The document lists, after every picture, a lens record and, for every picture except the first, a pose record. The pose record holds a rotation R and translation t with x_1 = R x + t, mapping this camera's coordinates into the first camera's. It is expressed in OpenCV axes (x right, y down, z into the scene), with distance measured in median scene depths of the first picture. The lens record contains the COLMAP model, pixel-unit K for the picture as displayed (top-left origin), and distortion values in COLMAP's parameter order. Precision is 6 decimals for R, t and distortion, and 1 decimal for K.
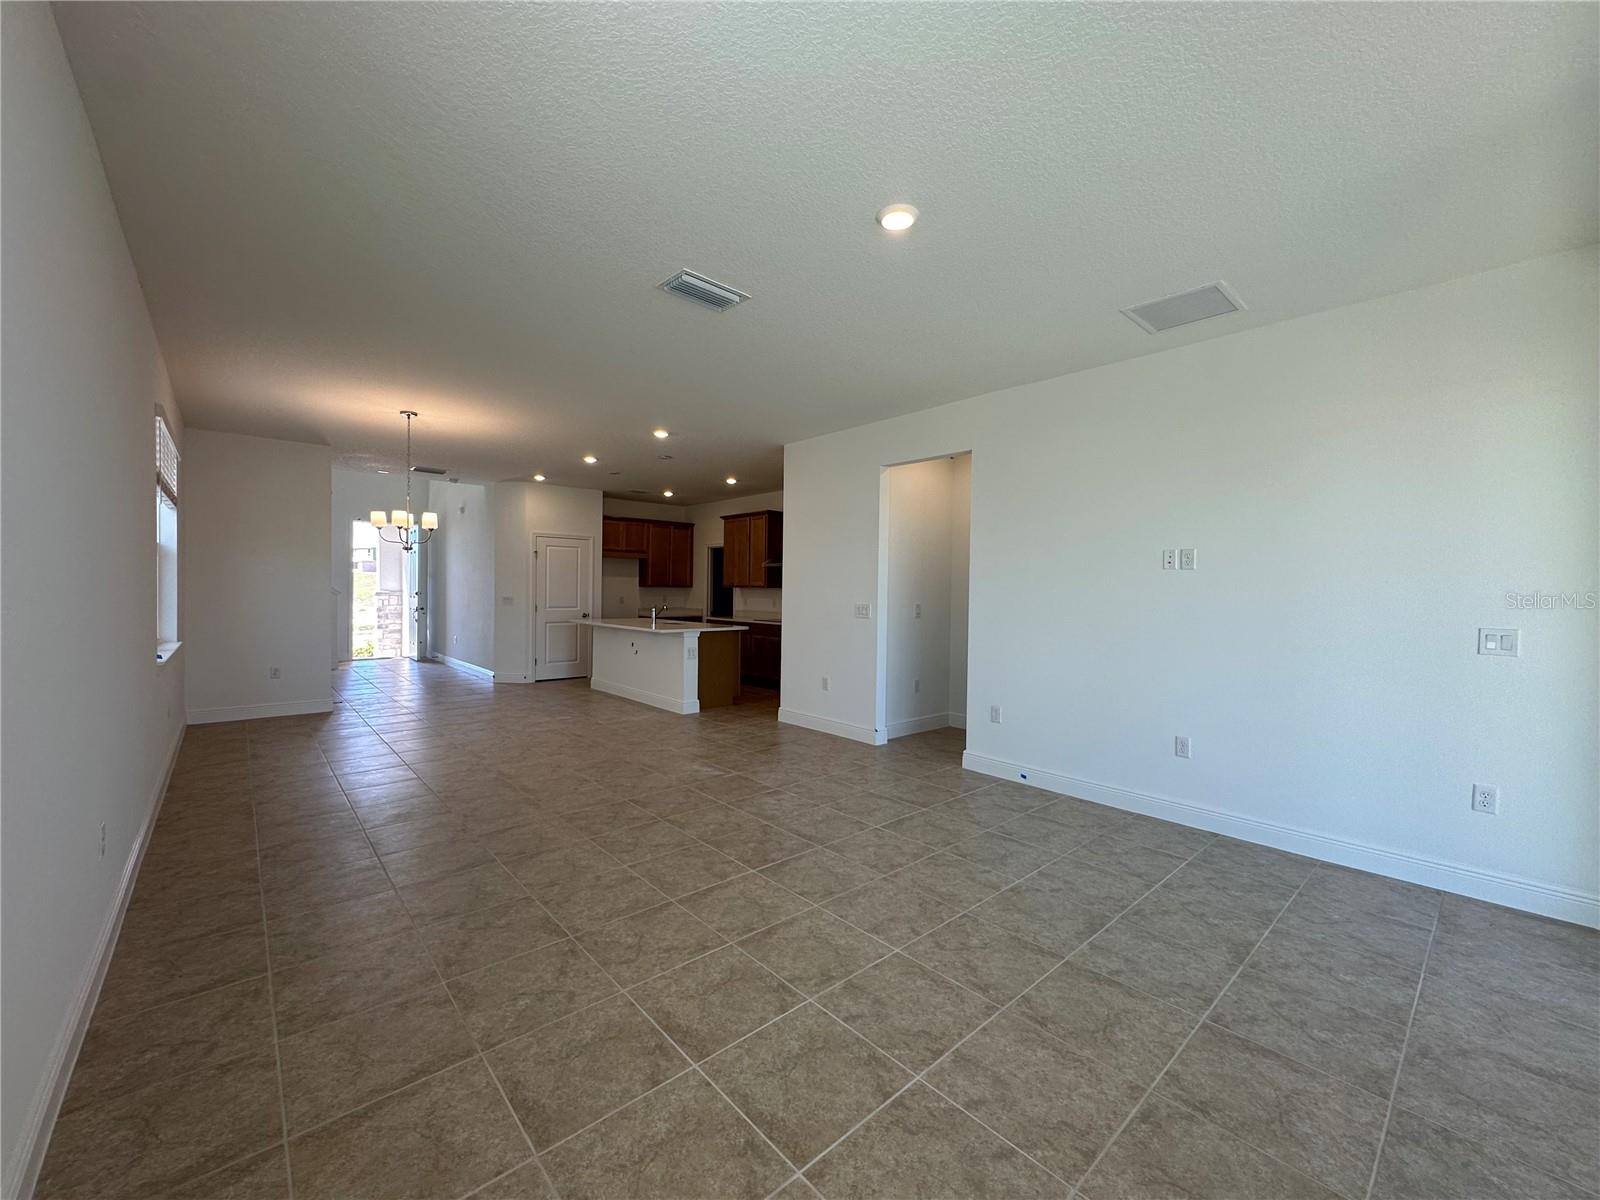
lens RADIAL K [[638.8, 0, 800.4], [0, 638.8, 596.9], [0, 0, 1]] dist [-0.003508, 0.000325]
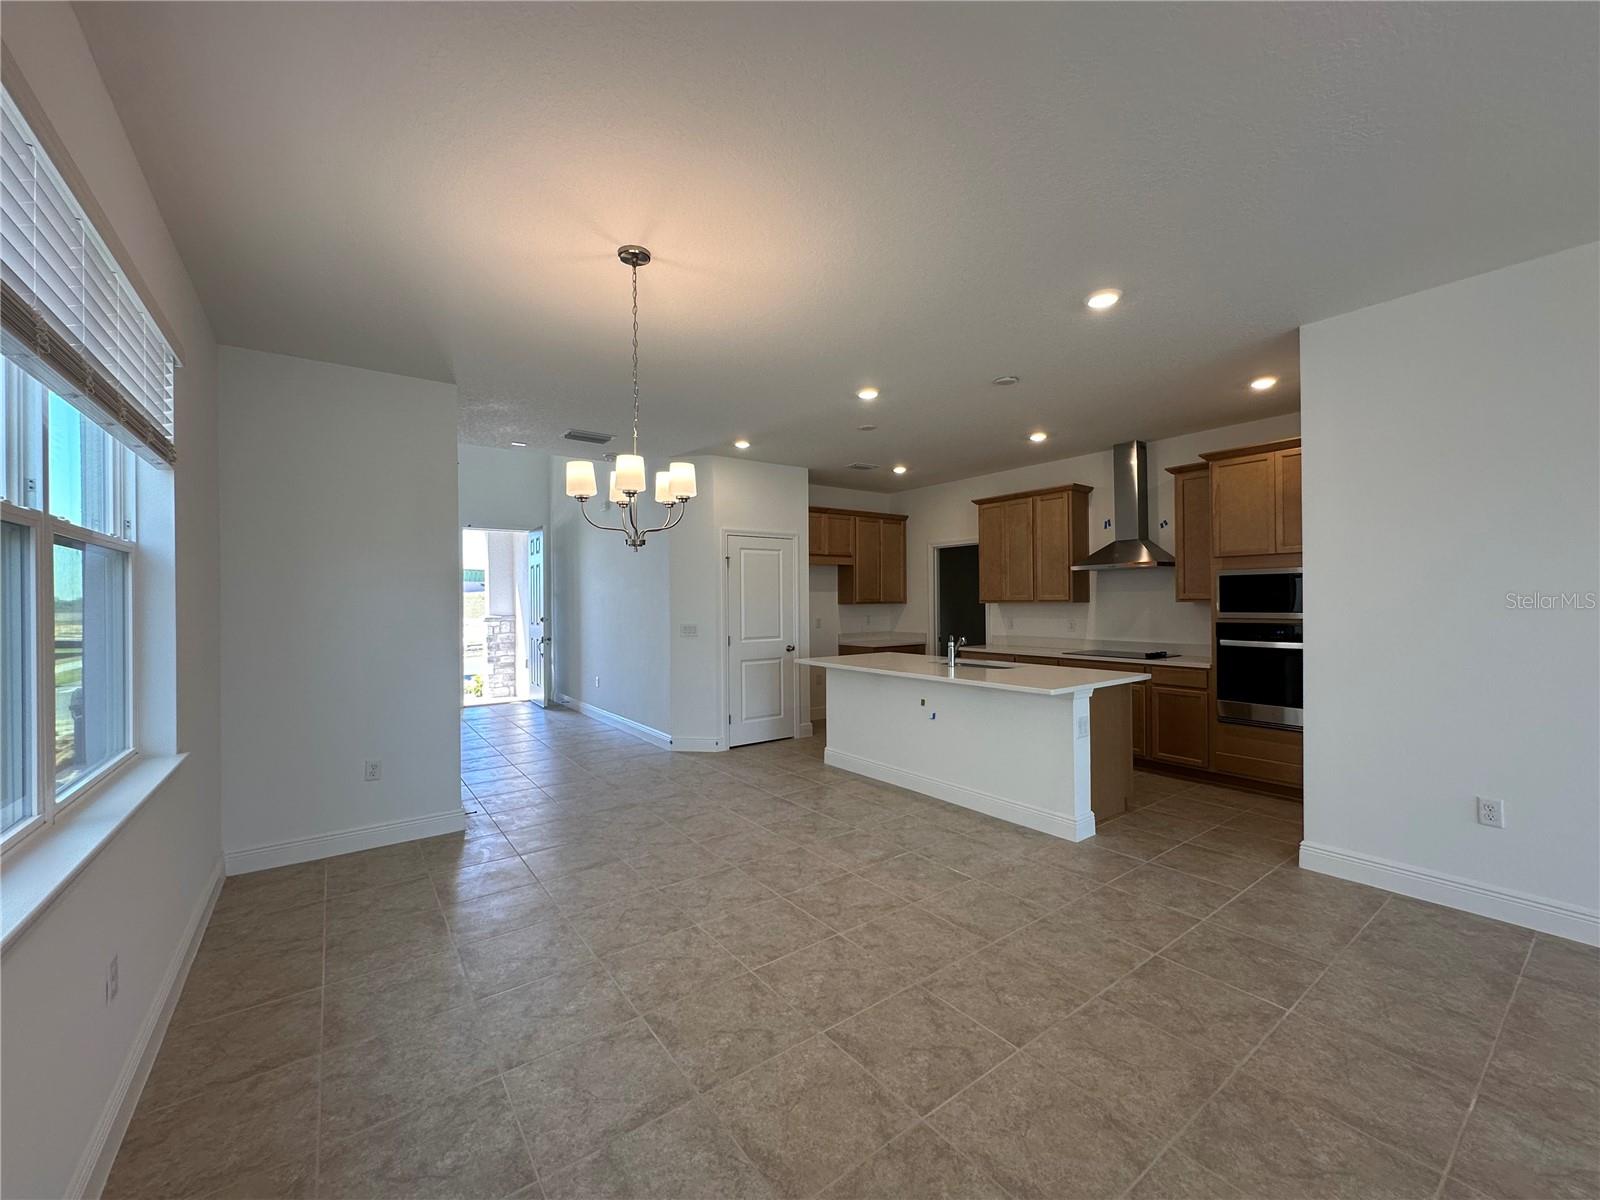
lens RADIAL K [[641.4, 0, 803.1], [0, 641.4, 598.0], [0, 0, 1]] dist [-0.001684, 0.000127]
pose [[0.995541, -0.022679, -0.091563, -0.244152], [0.021277, 0.999641, -0.016260, -0.013307], [0.091899, 0.014239, 0.995667, 0.293110]]
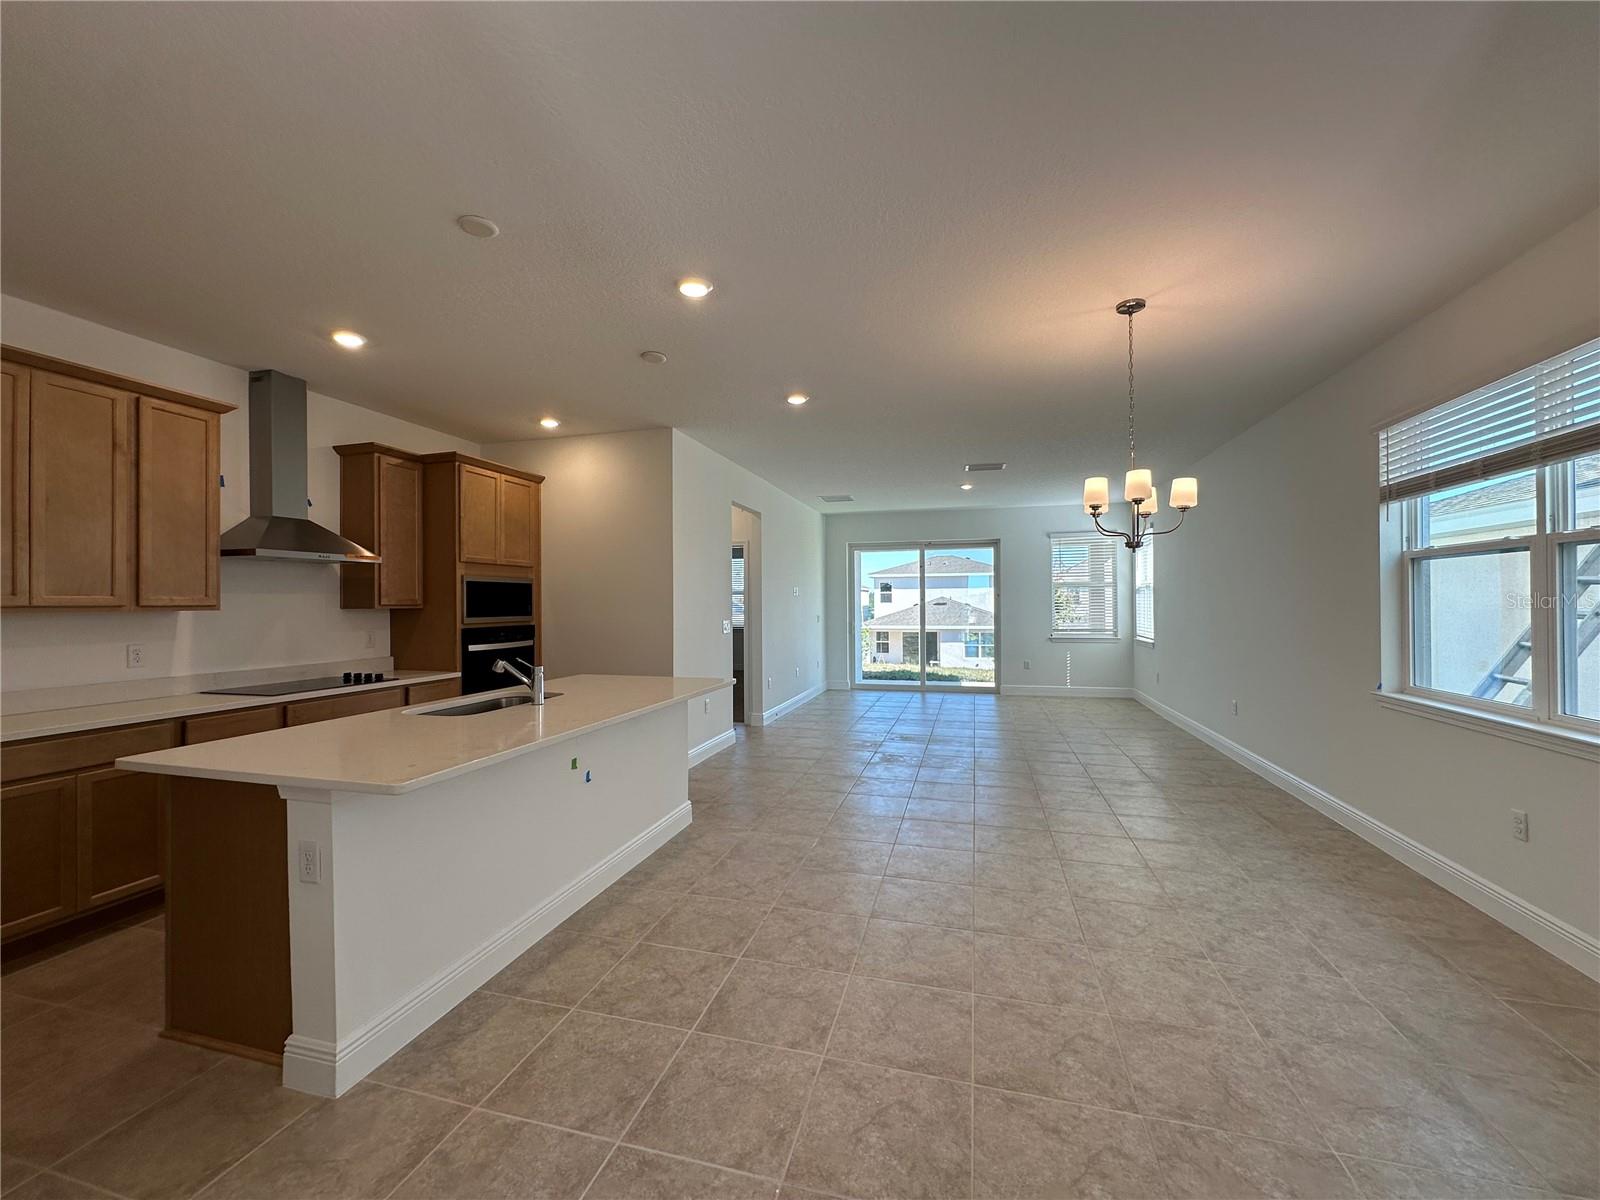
lens RADIAL K [[638.8, 0, 800.4], [0, 638.8, 596.9], [0, 0, 1]] dist [-0.003508, 0.000325]
pose [[-0.544112, -0.000198, 0.839013, -0.501428], [0.010791, 0.999916, 0.007234, -0.019741], [-0.838943, 0.012990, -0.544064, 0.838694]]
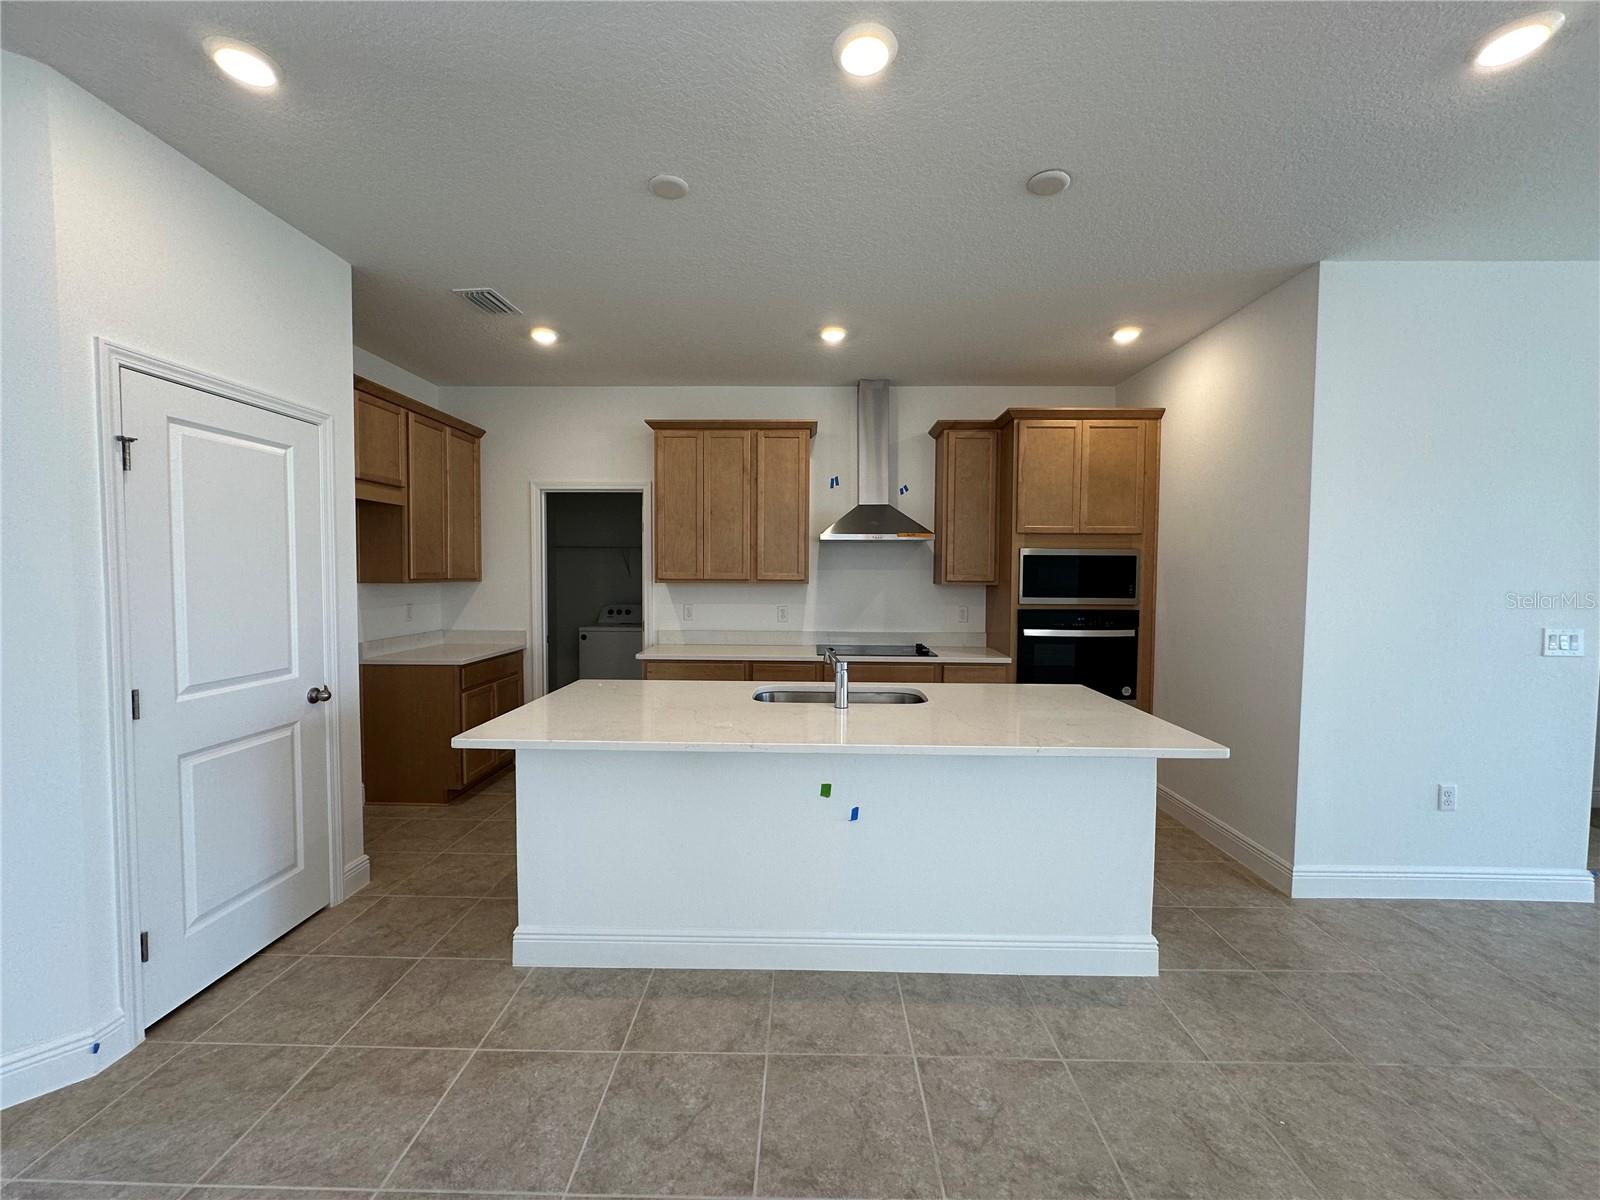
lens RADIAL K [[638.8, 0, 800.4], [0, 638.8, 596.9], [0, 0, 1]] dist [-0.003508, 0.000325]
pose [[0.678853, -0.037133, 0.733335, -0.374835], [0.010087, 0.999098, 0.041252, -0.022333], [-0.734205, -0.020607, 0.678615, 0.619365]]
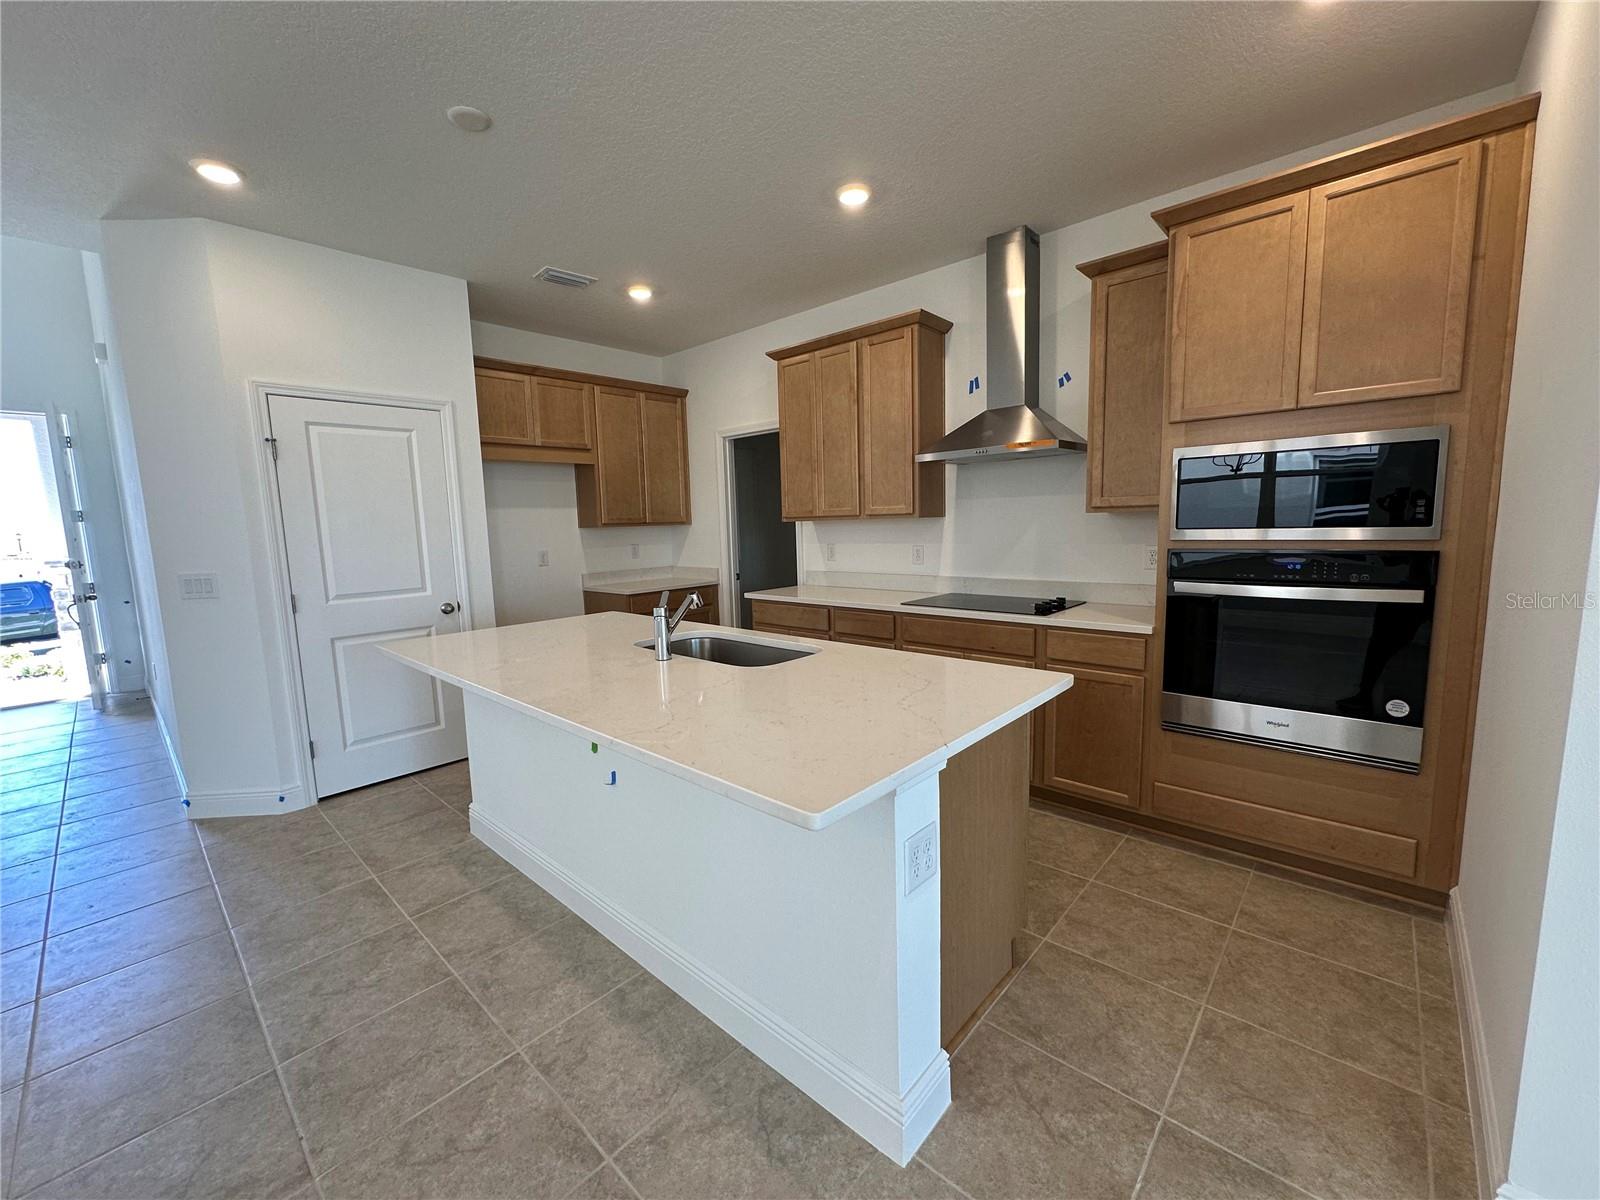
lens RADIAL K [[638.8, 0, 800.4], [0, 638.8, 596.9], [0, 0, 1]] dist [-0.003508, 0.000325]
pose [[0.993666, -0.053915, 0.098594, -0.152695], [0.042925, 0.992963, 0.110371, -0.011462], [-0.103851, -0.105439, 0.988988, 0.558755]]
